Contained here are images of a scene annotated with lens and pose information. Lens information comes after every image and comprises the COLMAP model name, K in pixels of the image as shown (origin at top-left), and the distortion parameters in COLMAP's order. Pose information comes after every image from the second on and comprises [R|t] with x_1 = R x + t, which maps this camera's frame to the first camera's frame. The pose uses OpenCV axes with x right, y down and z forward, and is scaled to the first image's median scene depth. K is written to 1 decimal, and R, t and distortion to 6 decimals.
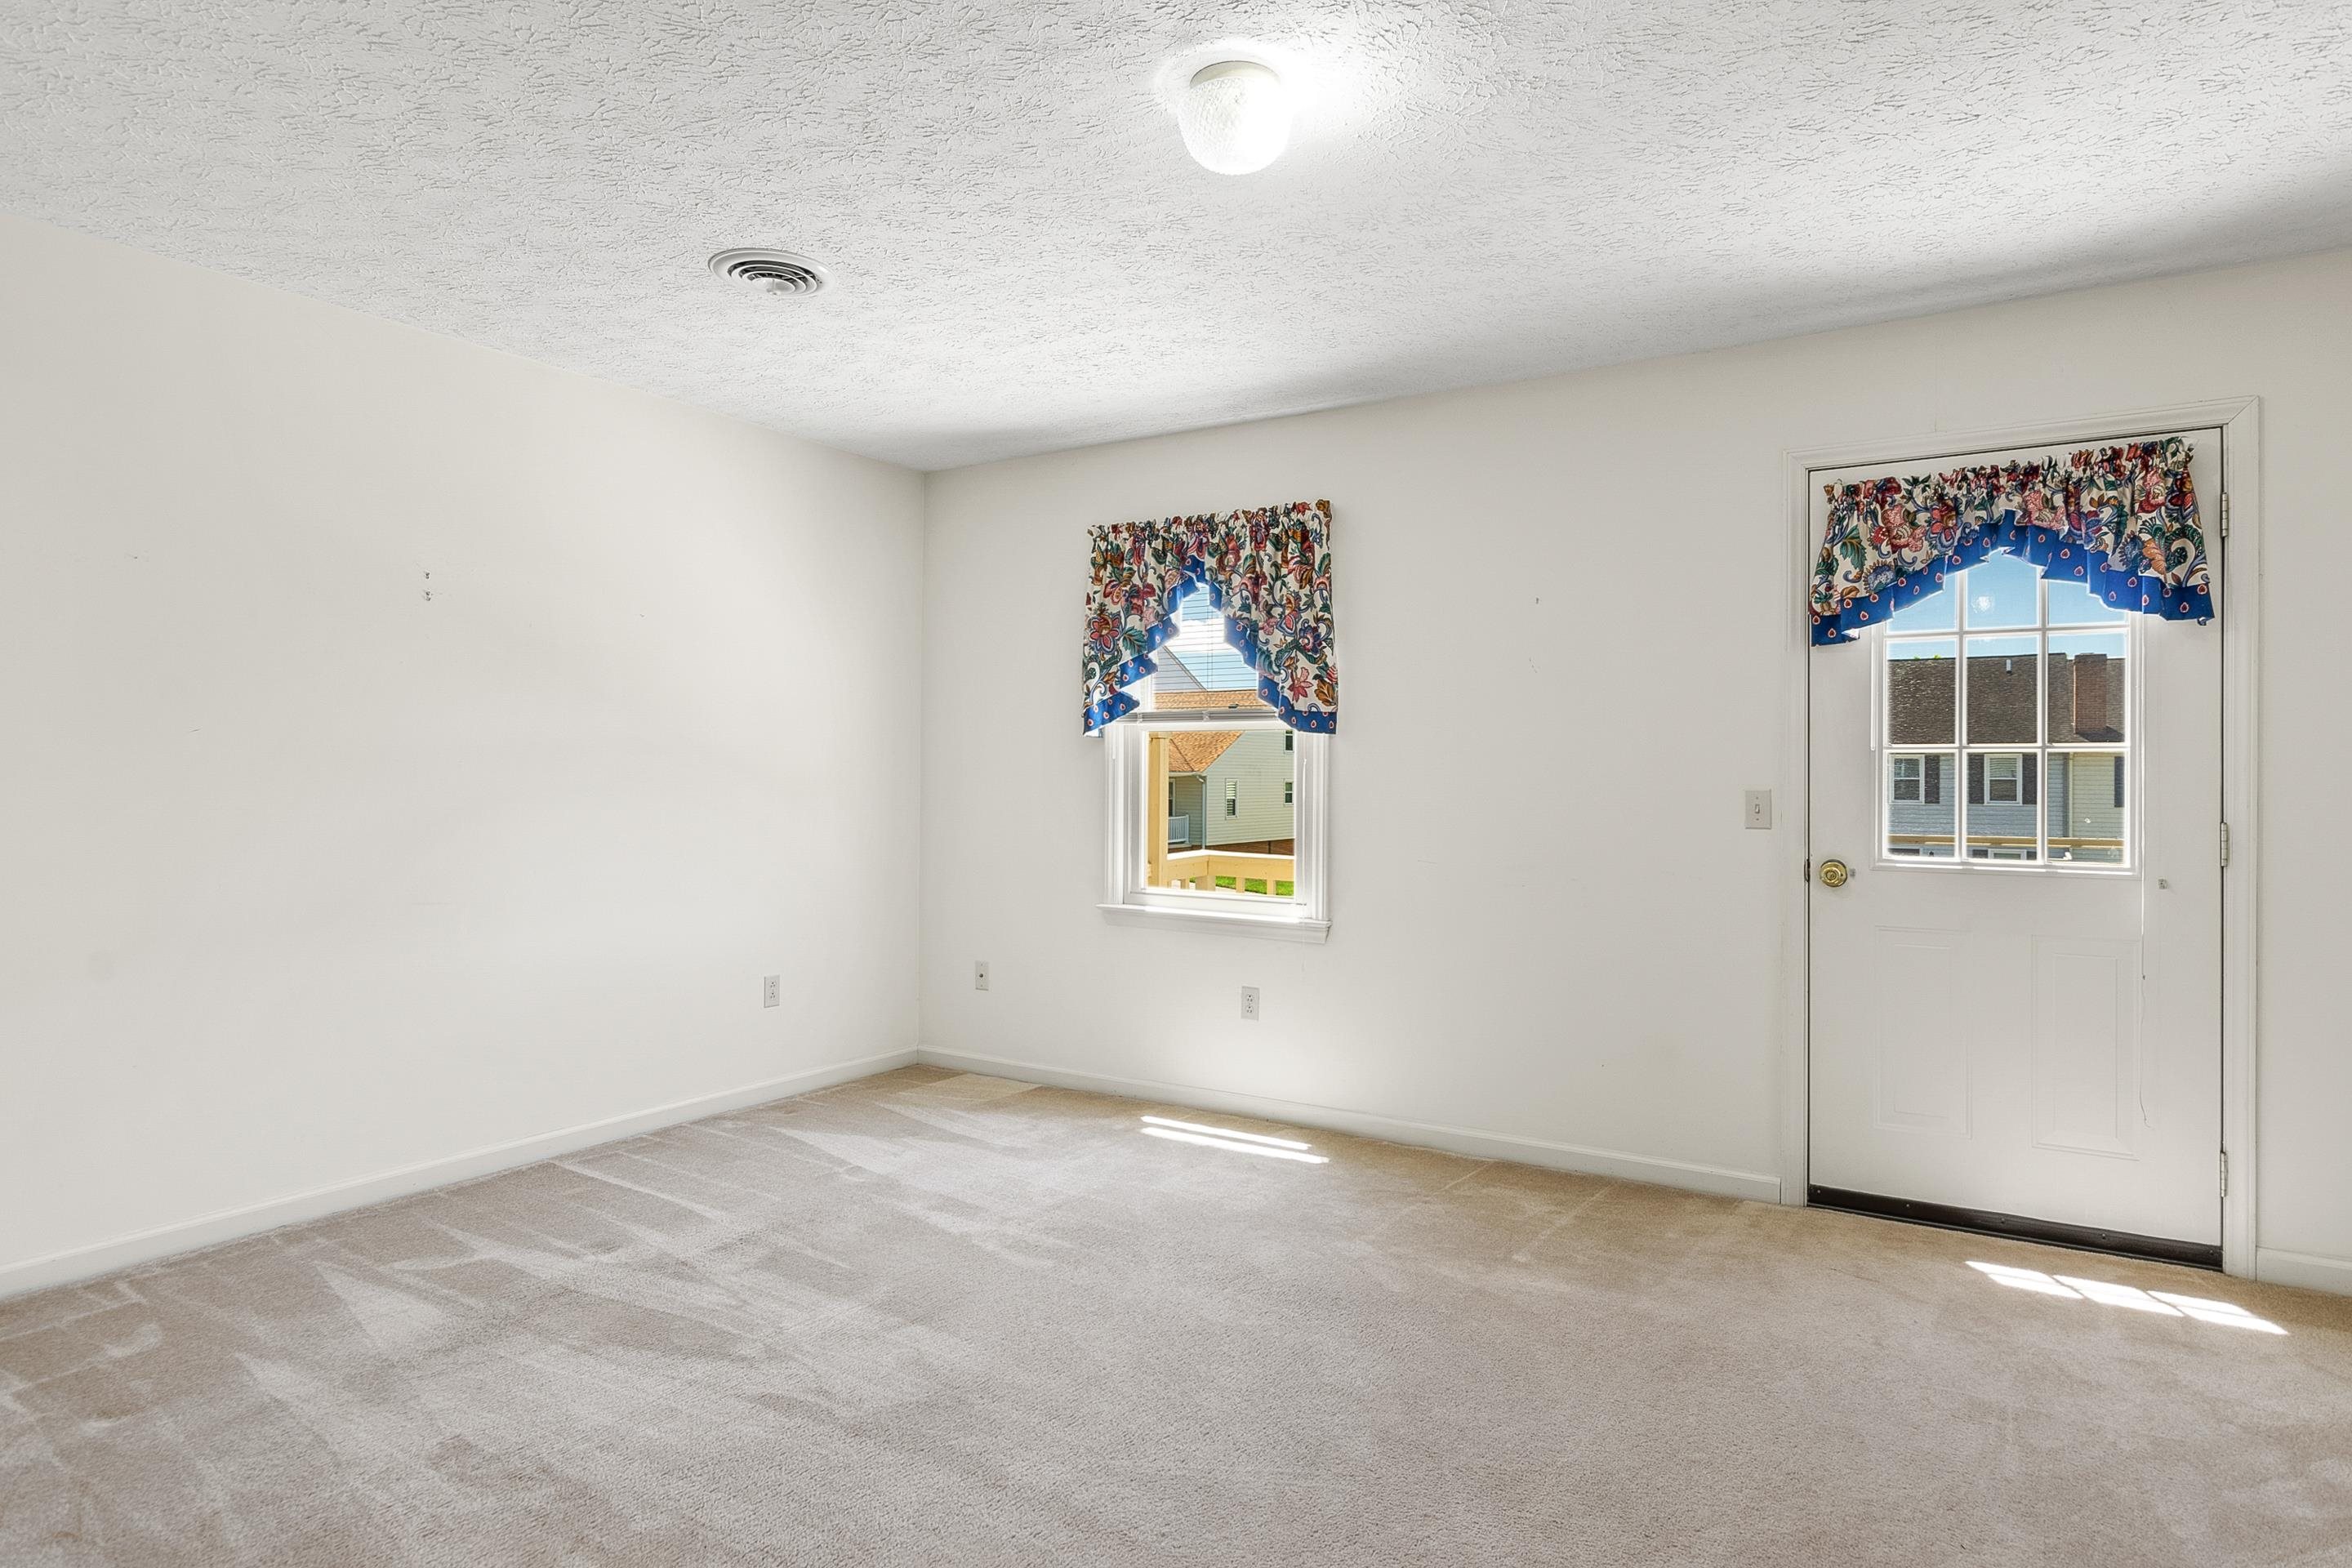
lens RADIAL K [[1352.7, 0, 1143.9], [0, 1352.7, 776.4], [0, 0, 1]] dist [0.001133, -0.000001]
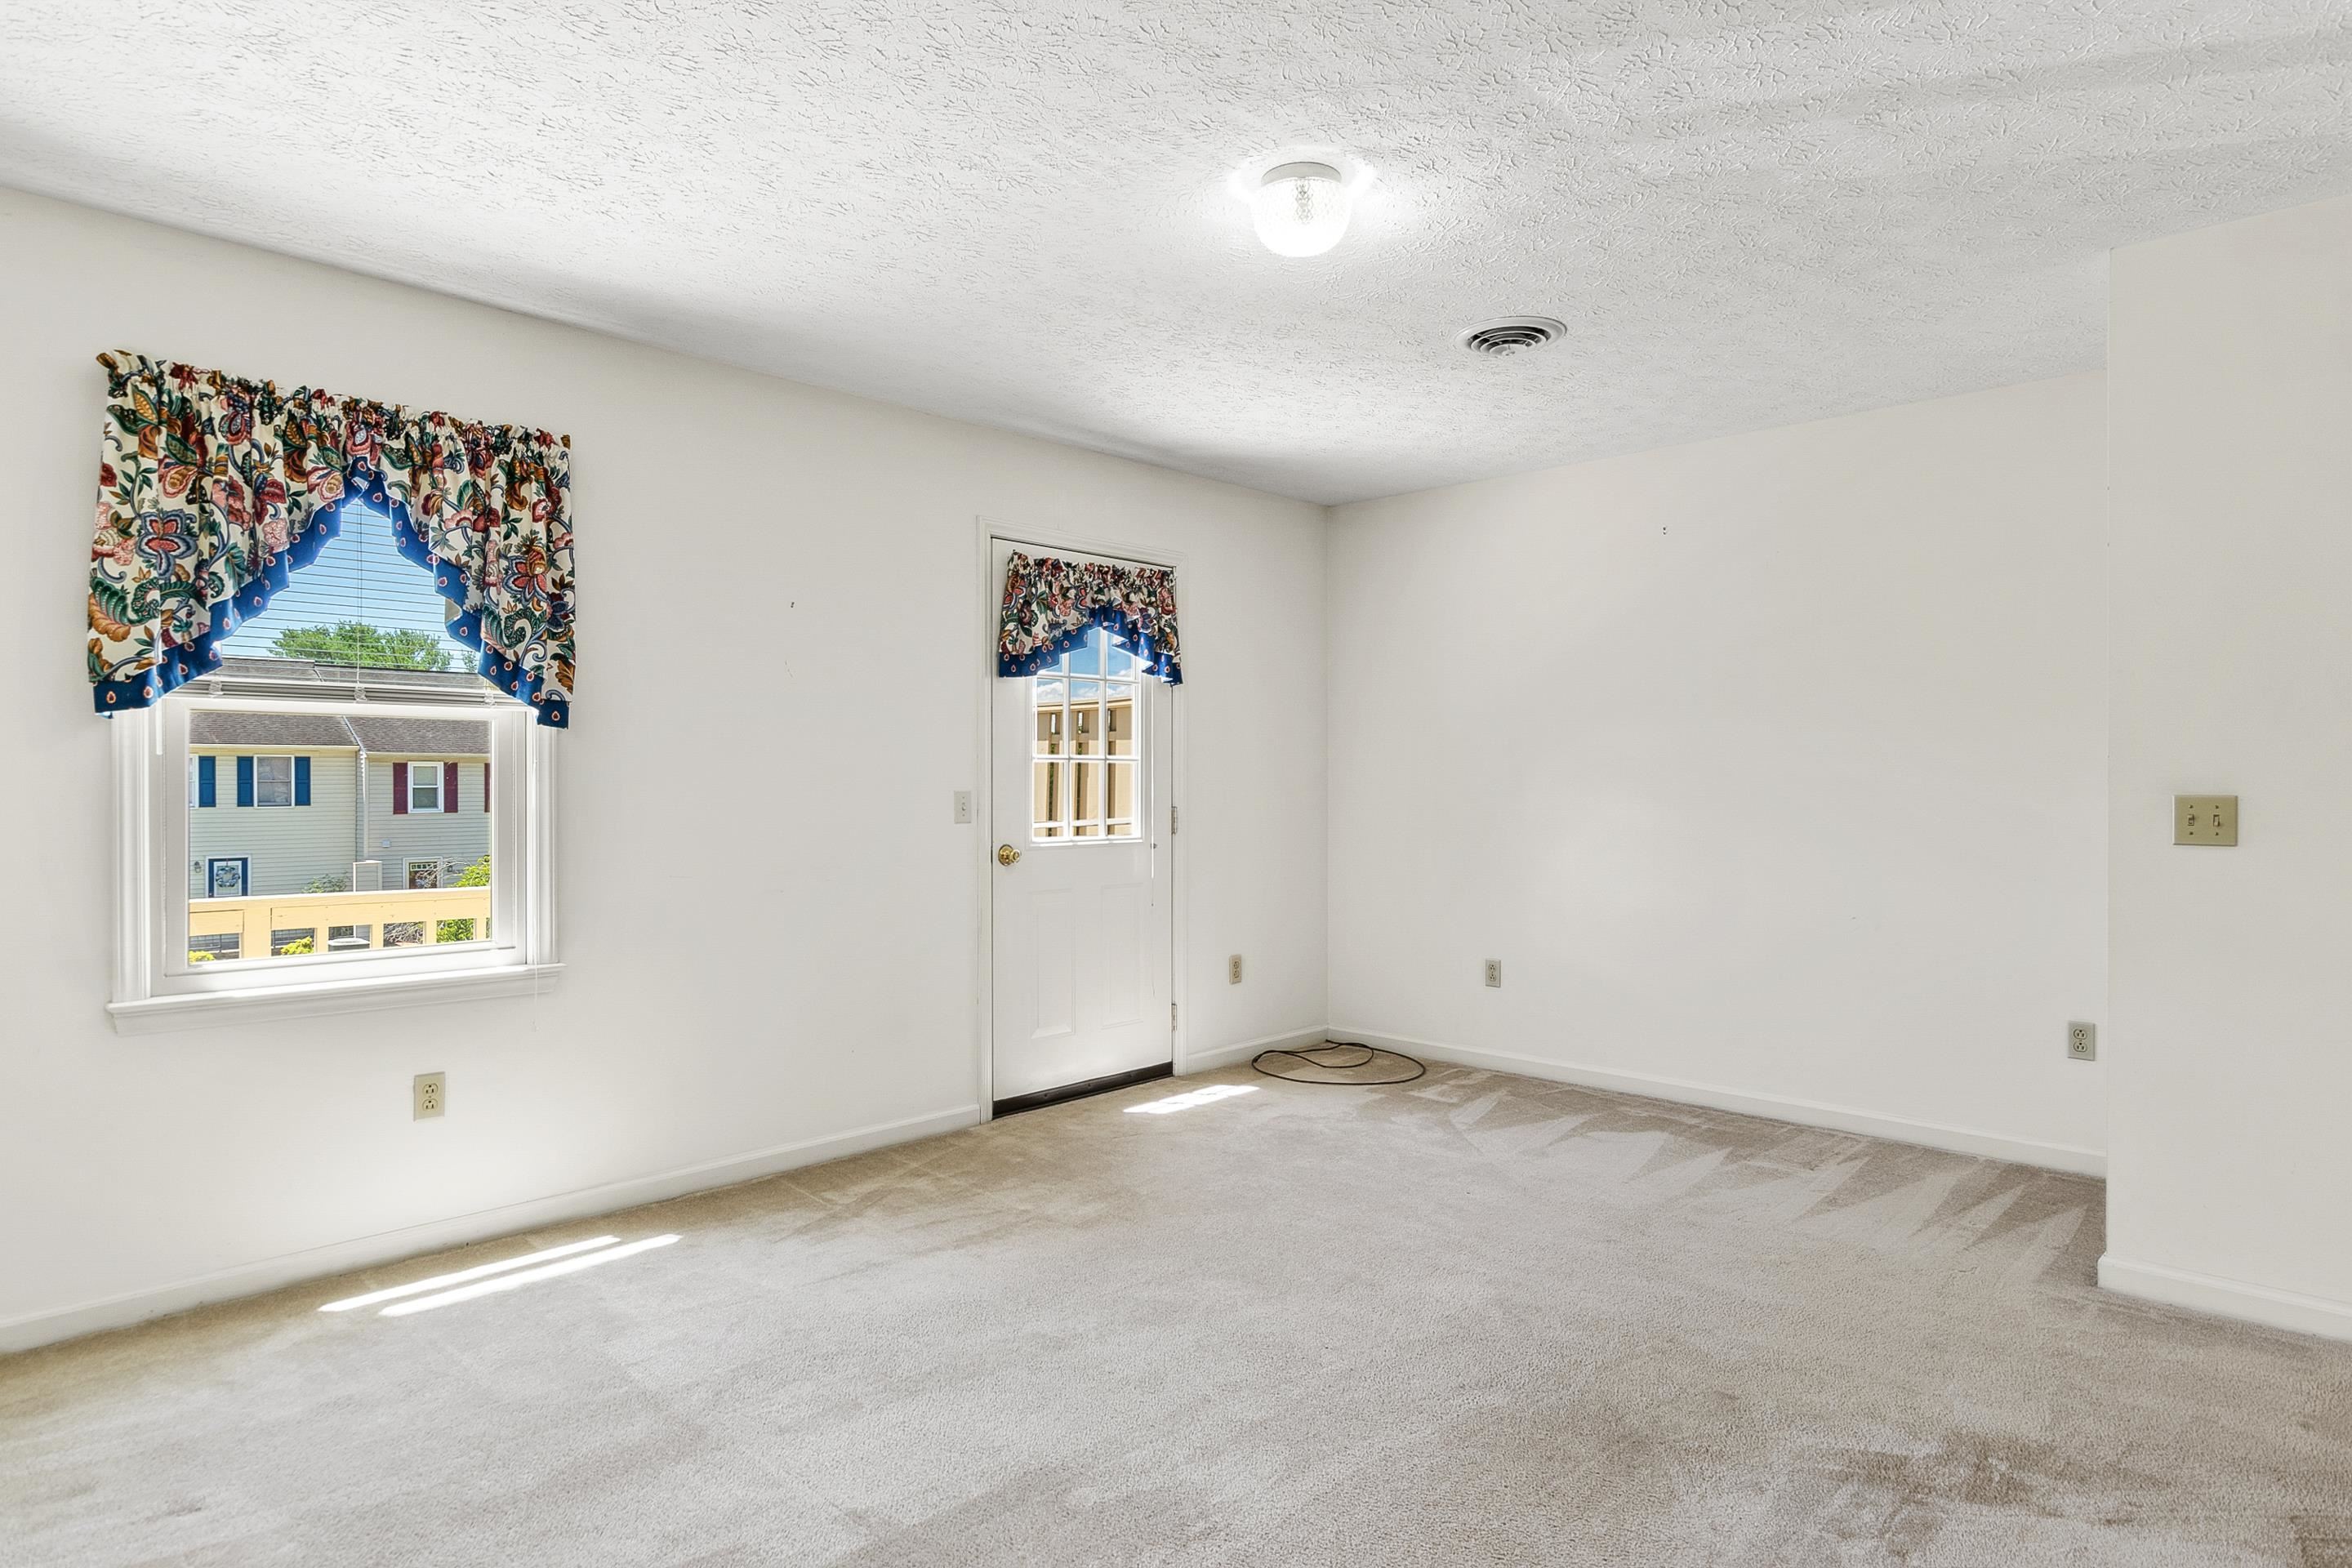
lens RADIAL K [[1339.5, 0, 1177.7], [0, 1339.5, 800.4], [0, 0, 1]] dist [-0.006195, -0.000296]
pose [[0.167919, -0.014435, 0.985695, -0.669530], [0.007391, 0.999883, 0.013384, 0.003524], [-0.985773, 0.005038, 0.168006, 0.581536]]
